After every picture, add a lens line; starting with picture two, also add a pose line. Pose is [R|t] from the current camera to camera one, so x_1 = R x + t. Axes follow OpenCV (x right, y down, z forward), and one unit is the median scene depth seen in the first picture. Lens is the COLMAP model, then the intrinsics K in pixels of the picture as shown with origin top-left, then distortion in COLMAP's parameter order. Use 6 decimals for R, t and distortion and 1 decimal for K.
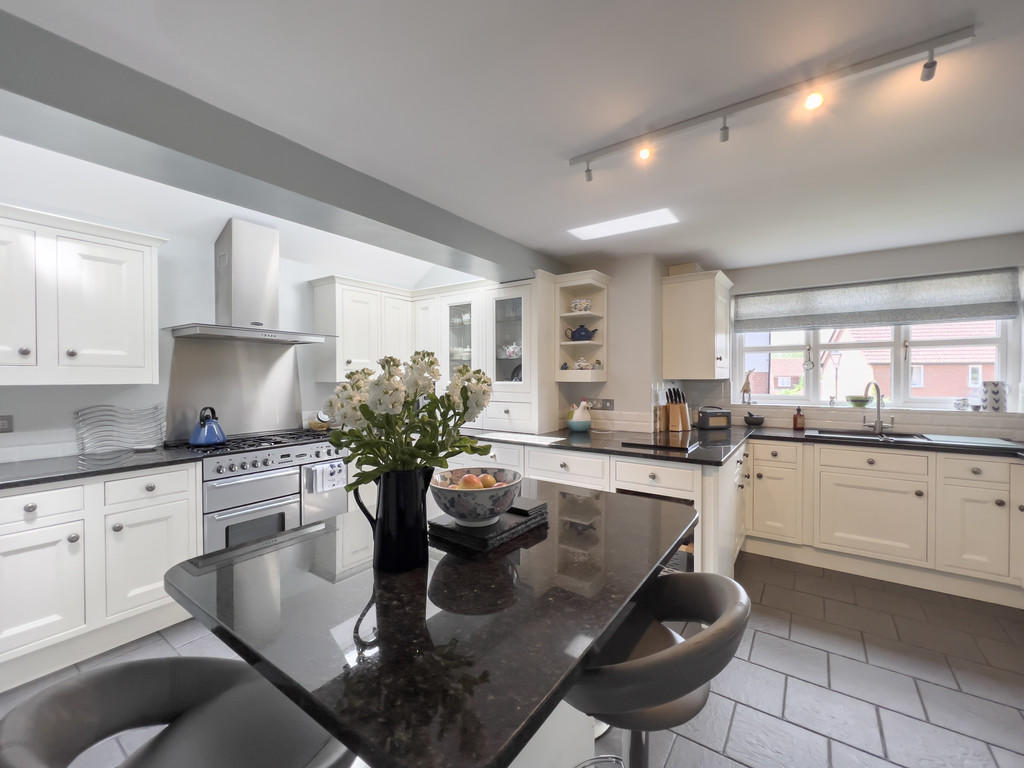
lens RADIAL K [[418.4, 0, 509.7], [0, 418.4, 380.3], [0, 0, 1]] dist [0.000630, 0.000196]
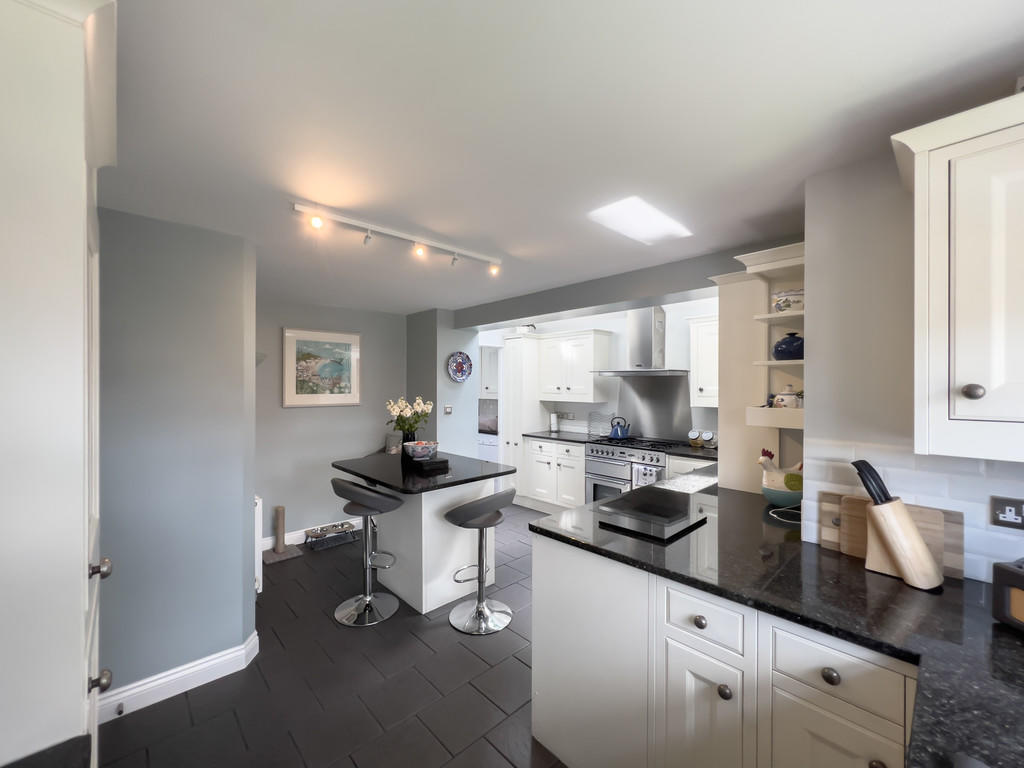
lens RADIAL K [[418.4, 0, 512.3], [0, 418.4, 386.6], [0, 0, 1]] dist [0.000630, 0.000196]
pose [[-0.184444, -0.000603, -0.982843, 0.896861], [-0.015709, 0.999874, 0.002335, -0.050398], [0.982717, 0.015870, -0.184430, 0.761639]]
